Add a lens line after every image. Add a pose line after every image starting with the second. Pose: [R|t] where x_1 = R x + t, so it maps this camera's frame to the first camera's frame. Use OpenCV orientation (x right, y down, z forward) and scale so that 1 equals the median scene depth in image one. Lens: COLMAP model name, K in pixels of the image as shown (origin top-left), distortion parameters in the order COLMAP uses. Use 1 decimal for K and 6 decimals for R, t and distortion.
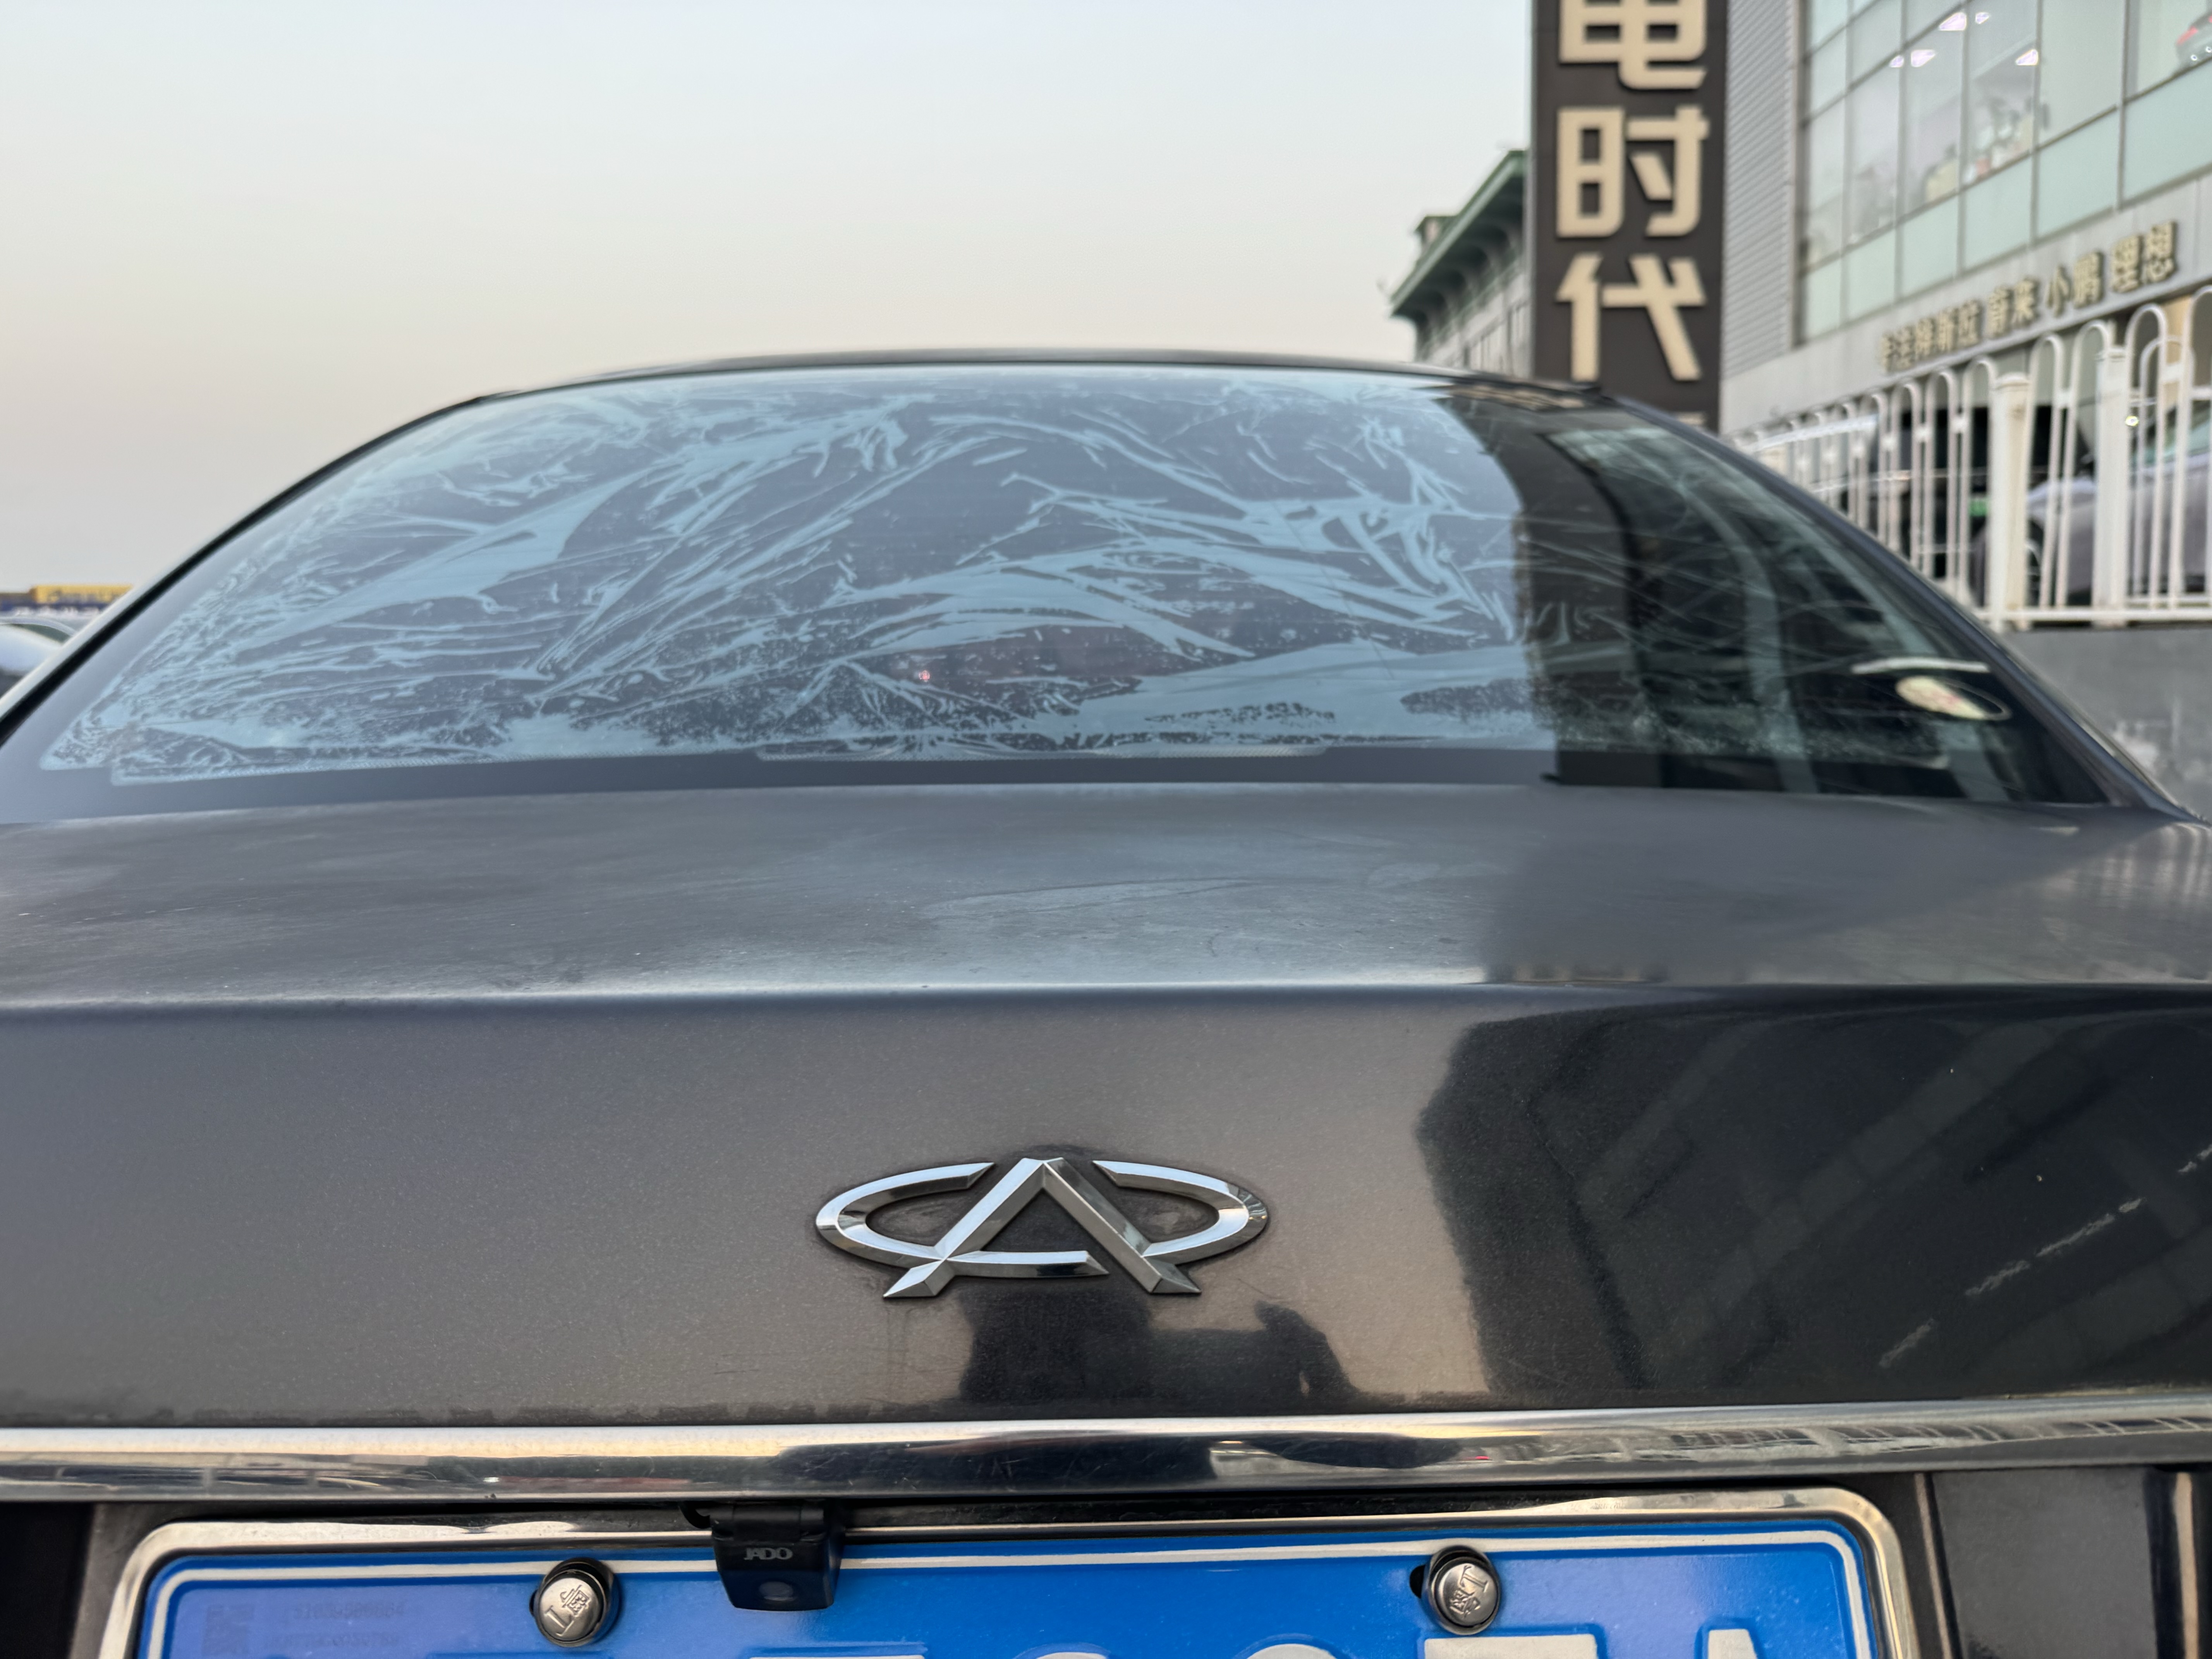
lens RADIAL K [[1592.3, 0, 1112.0], [0, 1592.3, 808.4], [0, 0, 1]] dist [-0.001164, -0.006394]
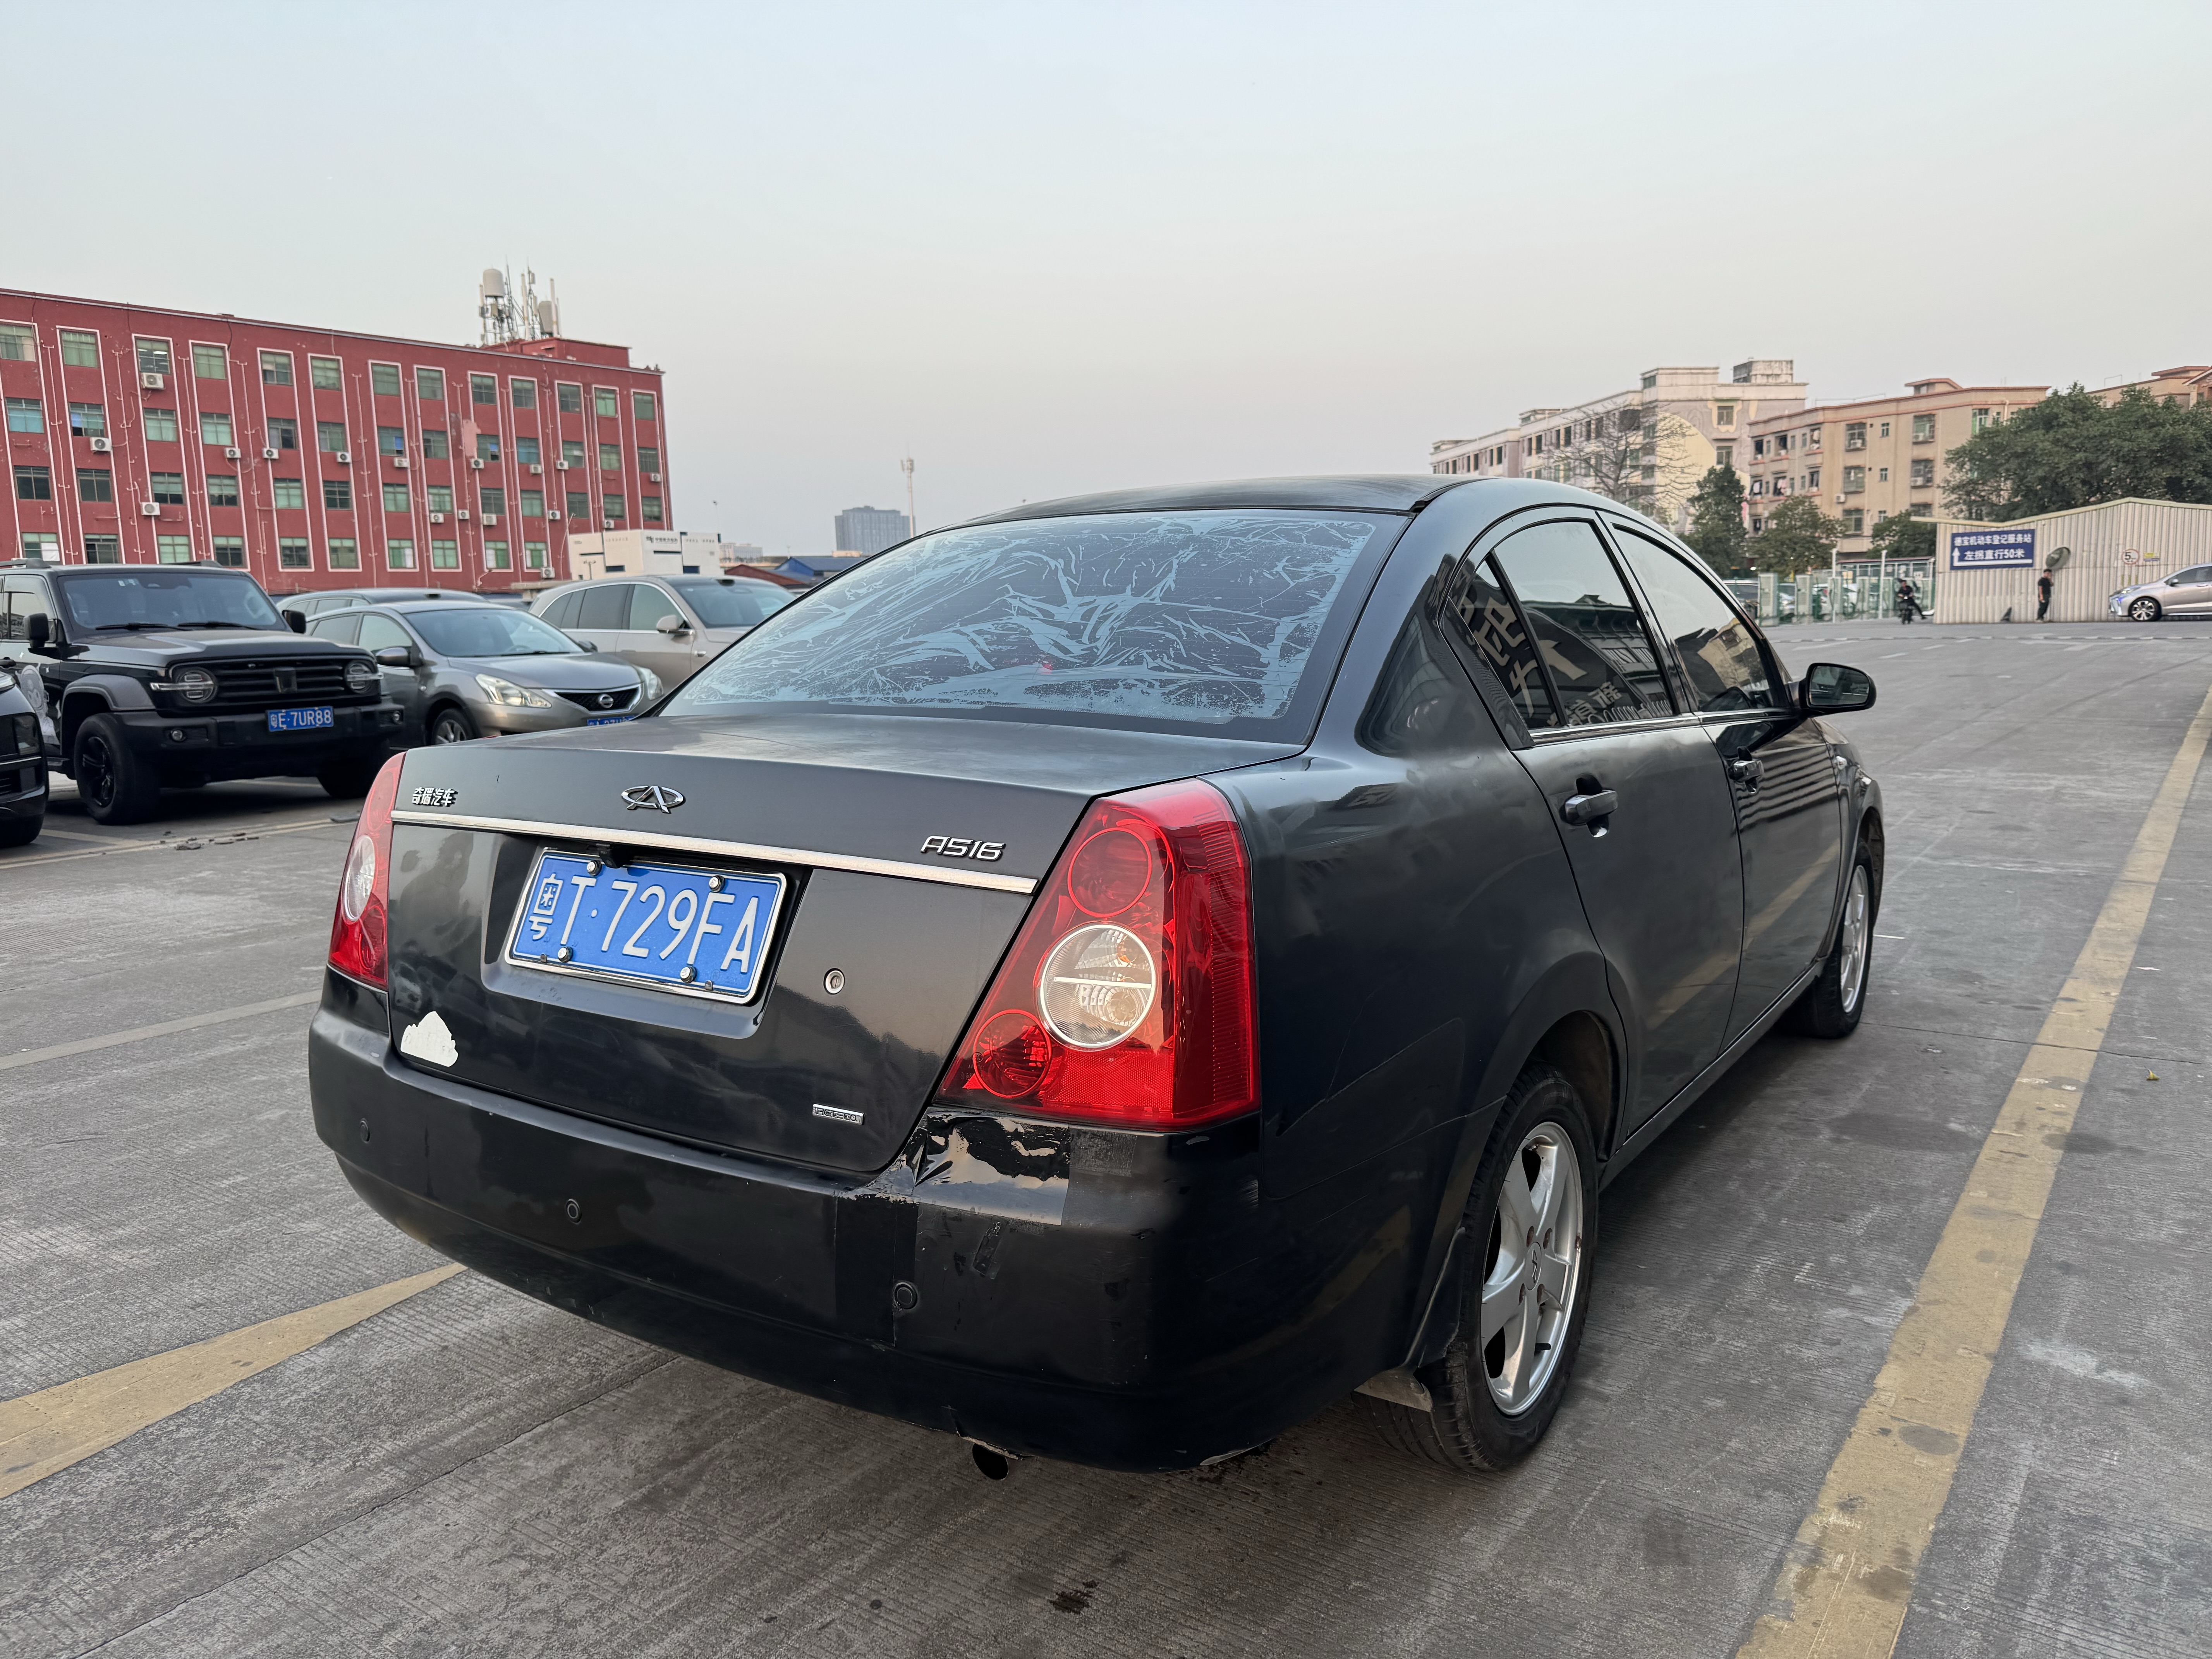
lens RADIAL K [[1558.6, 0, 1121.4], [0, 1558.6, 822.9], [0, 0, 1]] dist [0.003391, -0.007569]
pose [[0.808228, 0.071352, -0.584531, 0.116570], [-0.043298, 0.997146, 0.061850, -0.000684], [0.587276, -0.024680, 0.809010, -0.062992]]
